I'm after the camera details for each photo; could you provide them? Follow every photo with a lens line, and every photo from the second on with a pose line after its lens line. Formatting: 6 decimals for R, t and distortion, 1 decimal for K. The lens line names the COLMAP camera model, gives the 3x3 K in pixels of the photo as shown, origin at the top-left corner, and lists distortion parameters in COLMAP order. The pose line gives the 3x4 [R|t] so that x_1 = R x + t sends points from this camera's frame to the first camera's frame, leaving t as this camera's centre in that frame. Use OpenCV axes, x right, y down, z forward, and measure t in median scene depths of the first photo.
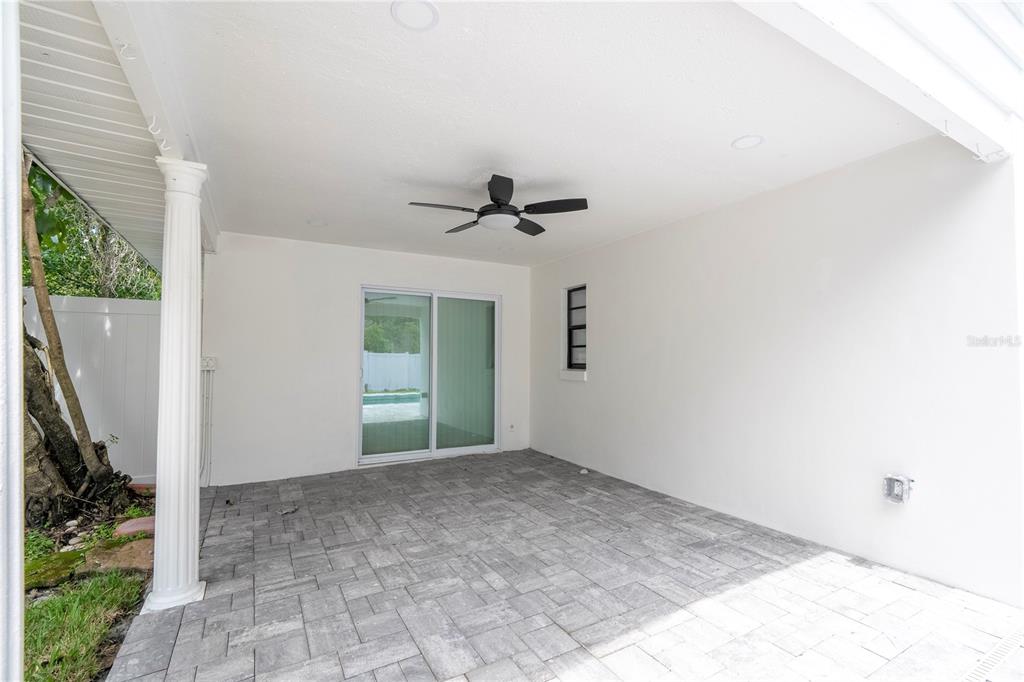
lens RADIAL K [[461.7, 0, 519.0], [0, 461.7, 342.8], [0, 0, 1]] dist [-0.001227, 0.000251]
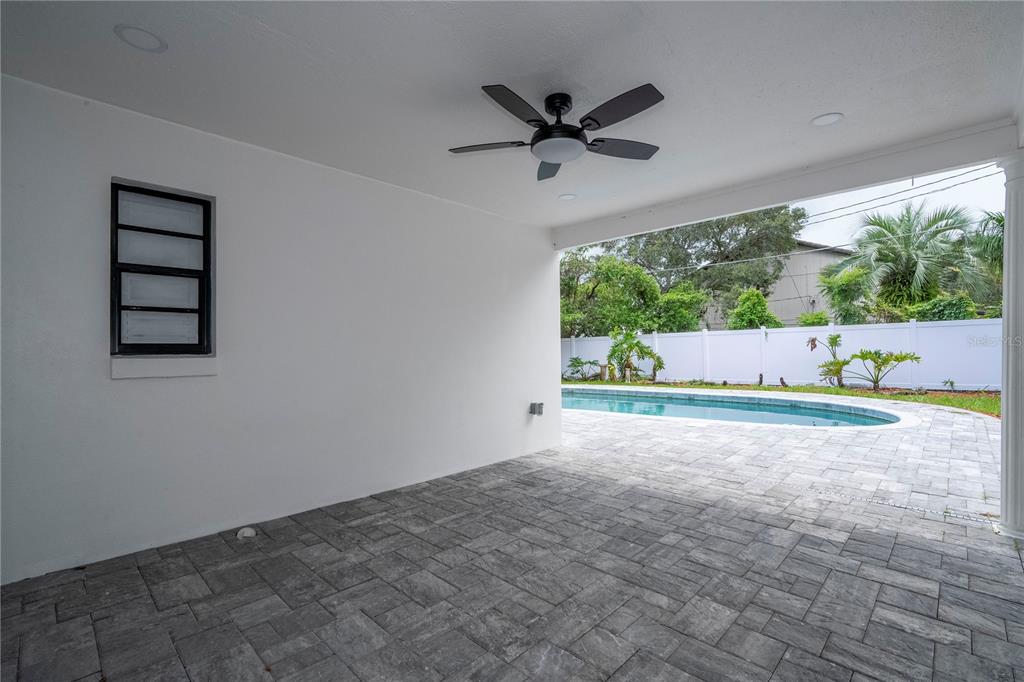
lens RADIAL K [[461.7, 0, 519.0], [0, 461.7, 342.8], [0, 0, 1]] dist [-0.001227, 0.000251]
pose [[-0.279805, 0.016463, 0.959916, -0.742324], [-0.024861, 0.999393, -0.024387, 0.075775], [-0.959735, -0.030688, -0.279226, 1.249134]]
